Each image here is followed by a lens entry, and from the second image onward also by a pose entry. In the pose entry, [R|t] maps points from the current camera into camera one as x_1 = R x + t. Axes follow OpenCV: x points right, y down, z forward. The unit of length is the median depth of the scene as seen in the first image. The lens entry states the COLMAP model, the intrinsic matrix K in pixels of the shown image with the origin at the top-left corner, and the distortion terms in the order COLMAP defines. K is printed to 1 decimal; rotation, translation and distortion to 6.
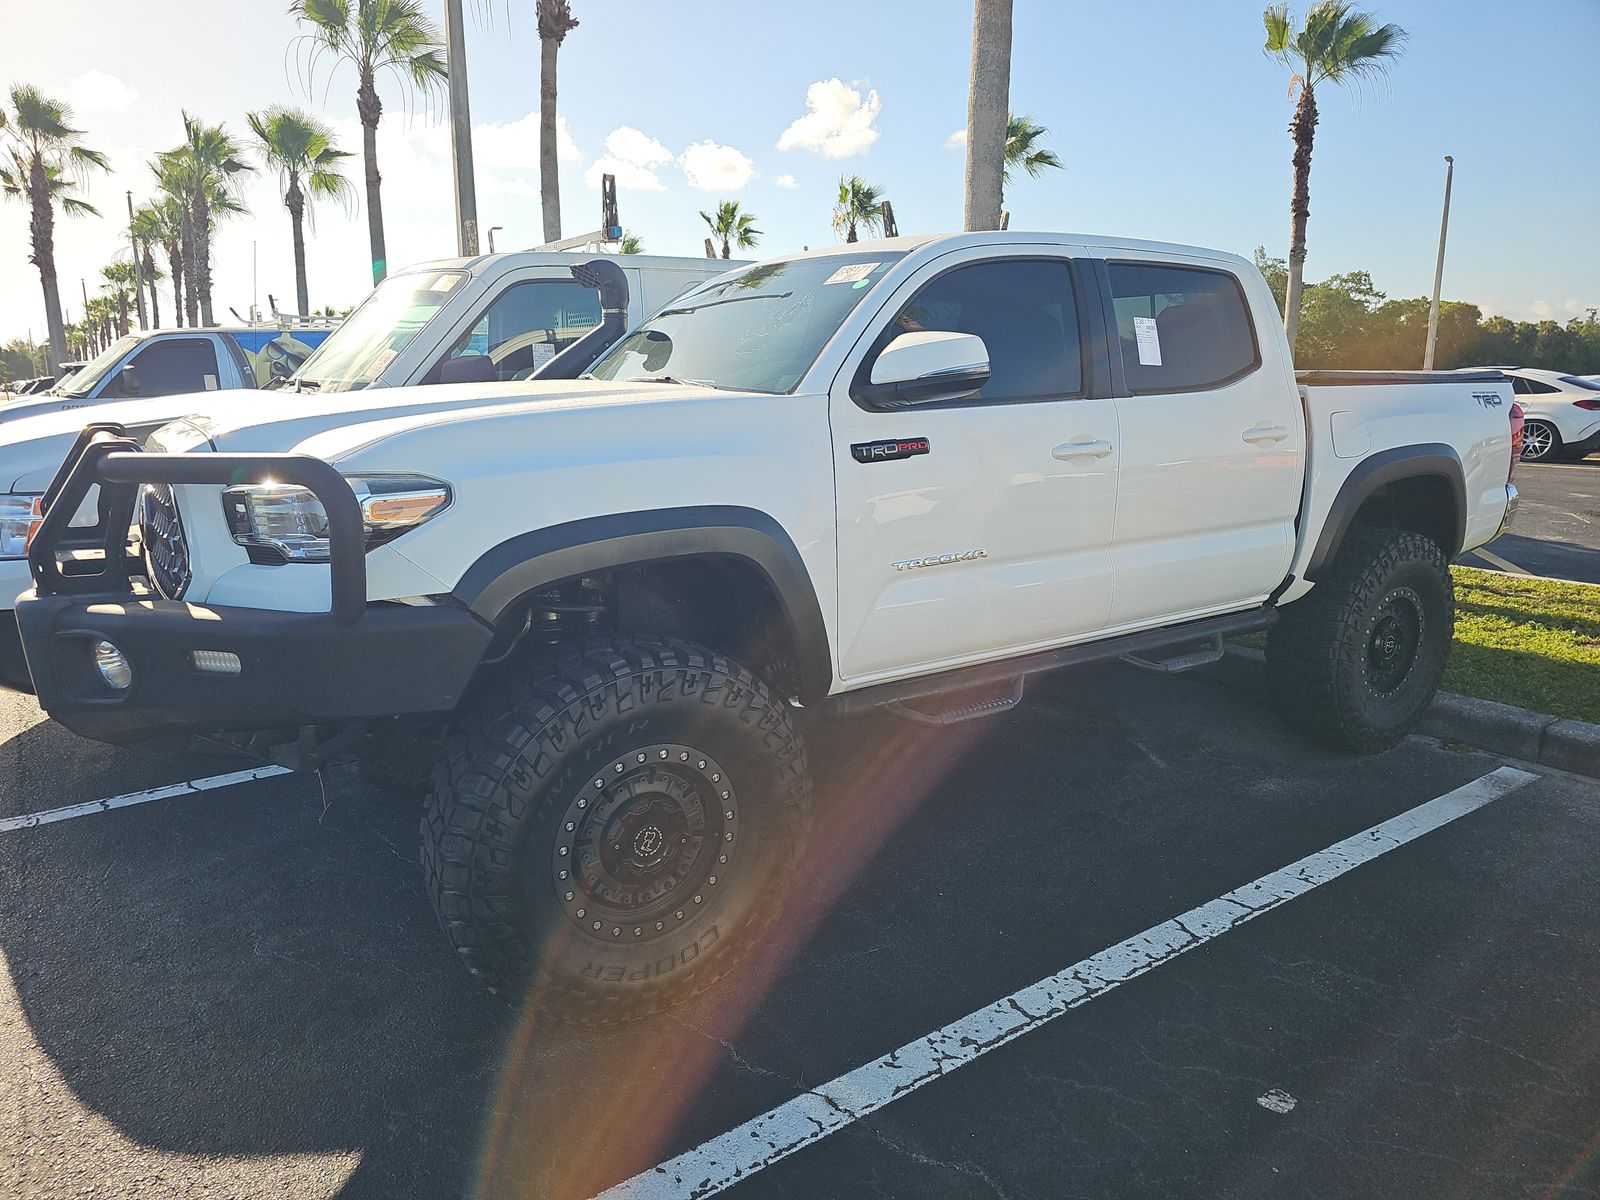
lens RADIAL K [[977.4, 0, 800.0], [0, 977.4, 600.0], [0, 0, 1]] dist [-0.002271, -0.001748]
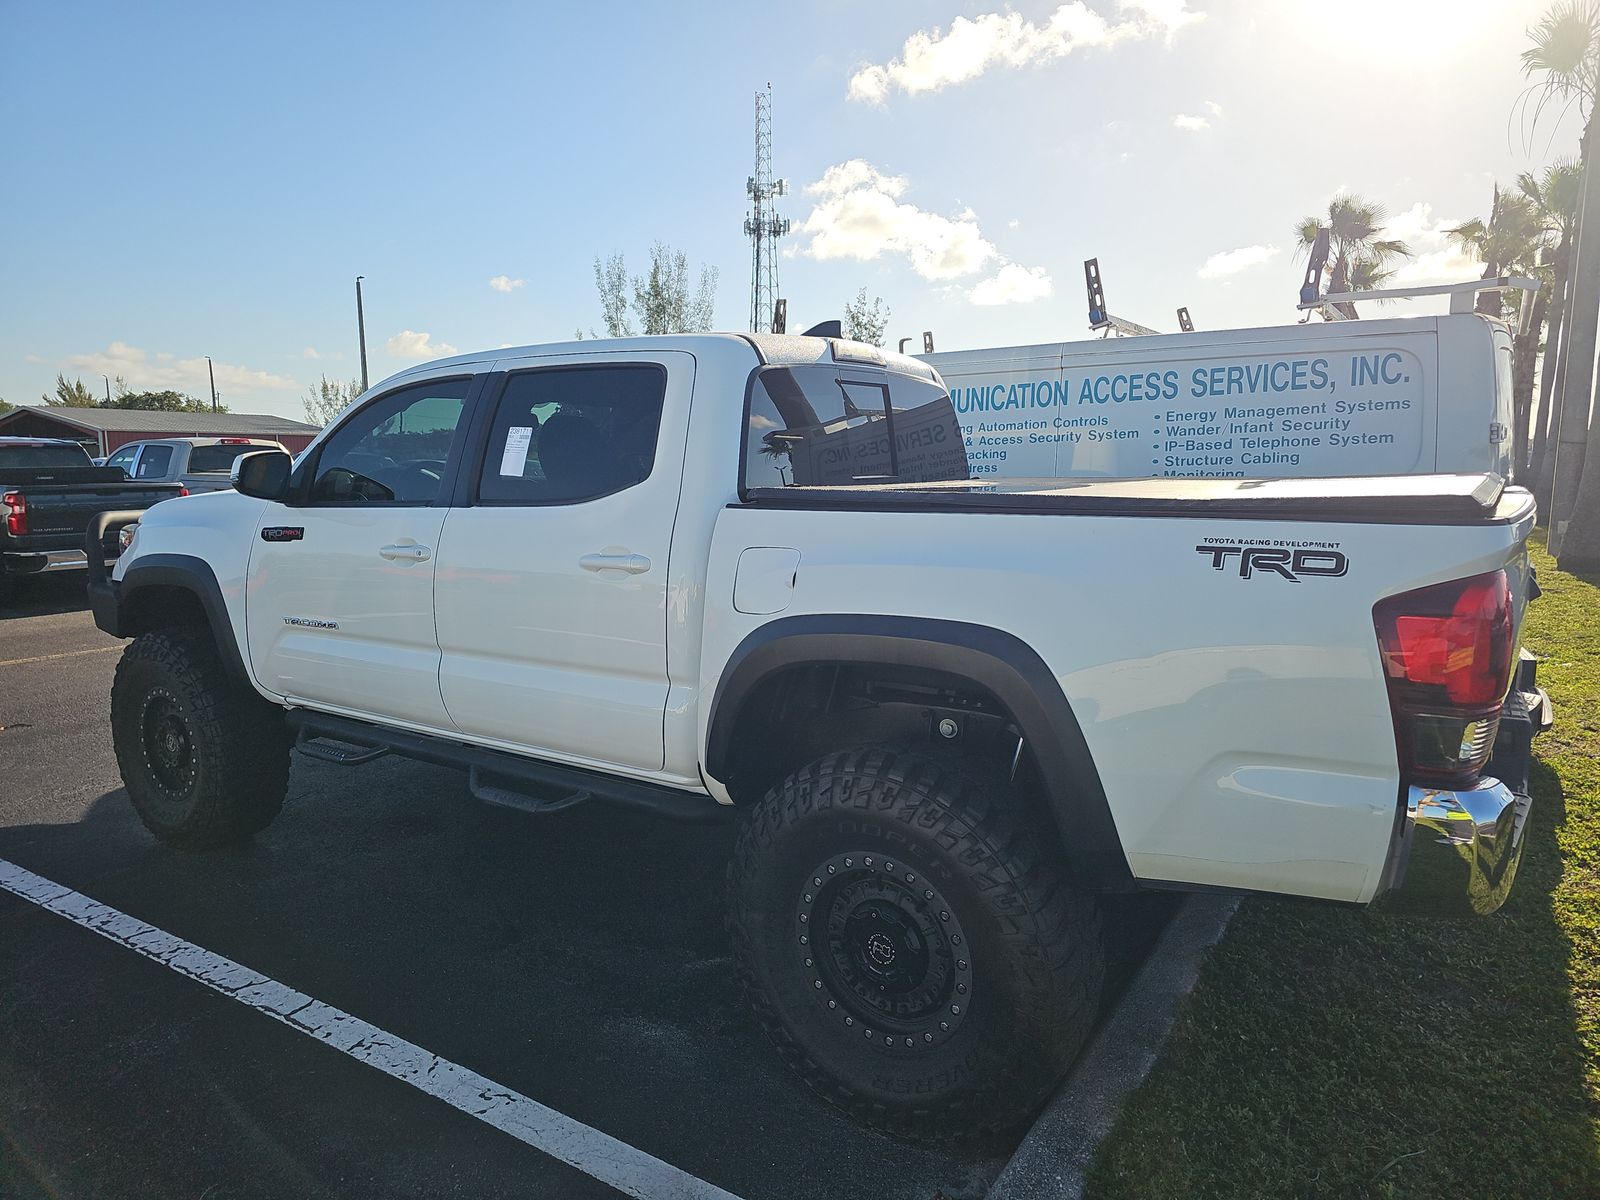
lens RADIAL K [[1061.2, 0, 800.0], [0, 1061.2, 600.0], [0, 0, 1]] dist [0.005800, -0.000948]
pose [[0.420200, 0.121540, -0.899255, 1.425562], [-0.208253, 0.977456, 0.034798, -0.215983], [0.883211, 0.172650, 0.436038, 0.812899]]
